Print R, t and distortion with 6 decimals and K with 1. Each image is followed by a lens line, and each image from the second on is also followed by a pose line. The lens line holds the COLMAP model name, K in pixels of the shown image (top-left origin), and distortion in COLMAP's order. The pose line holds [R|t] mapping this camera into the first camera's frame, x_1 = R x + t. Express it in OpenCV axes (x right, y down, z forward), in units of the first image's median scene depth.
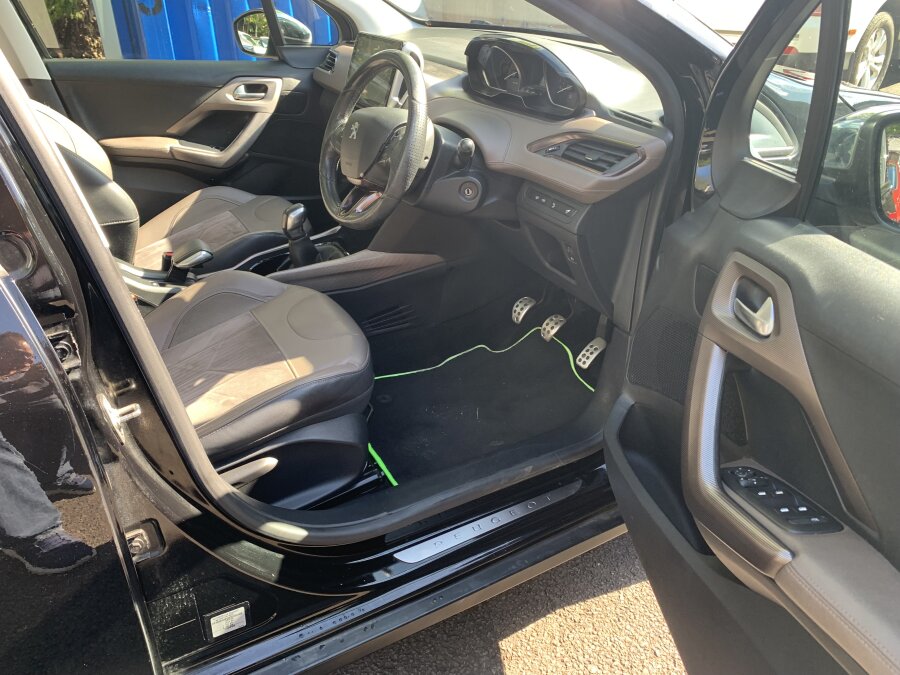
lens RADIAL K [[682.4, 0, 472.7], [0, 682.4, 335.6], [0, 0, 1]] dist [-0.005441, -0.004721]
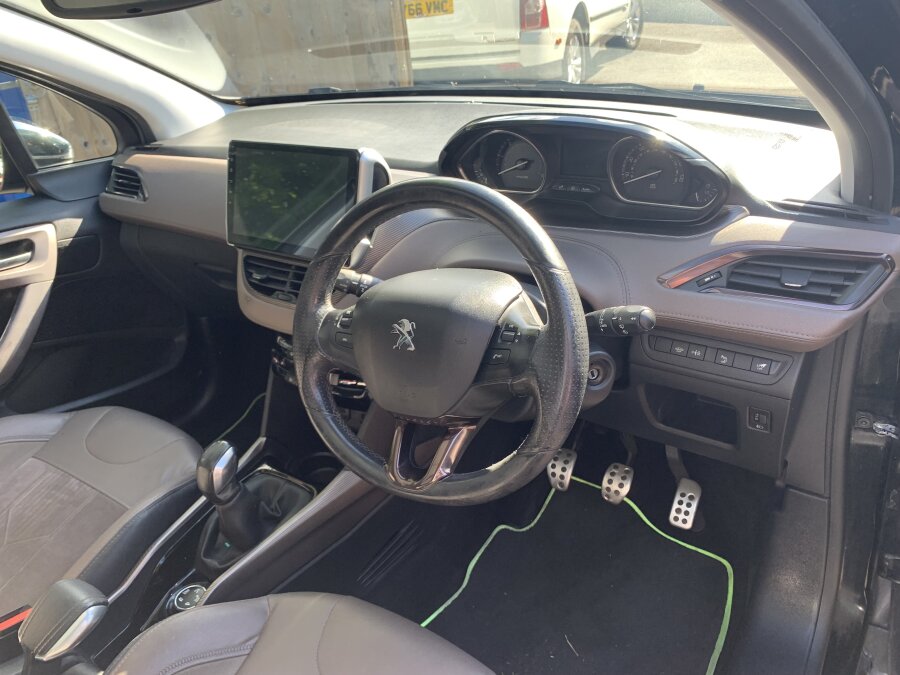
lens RADIAL K [[682.4, 0, 472.7], [0, 682.4, 335.6], [0, 0, 1]] dist [-0.005441, -0.004721]
pose [[0.892390, -0.276141, 0.356913, -0.236444], [0.291067, 0.956623, 0.012378, -0.217179], [-0.344850, 0.092839, 0.934055, 0.360637]]
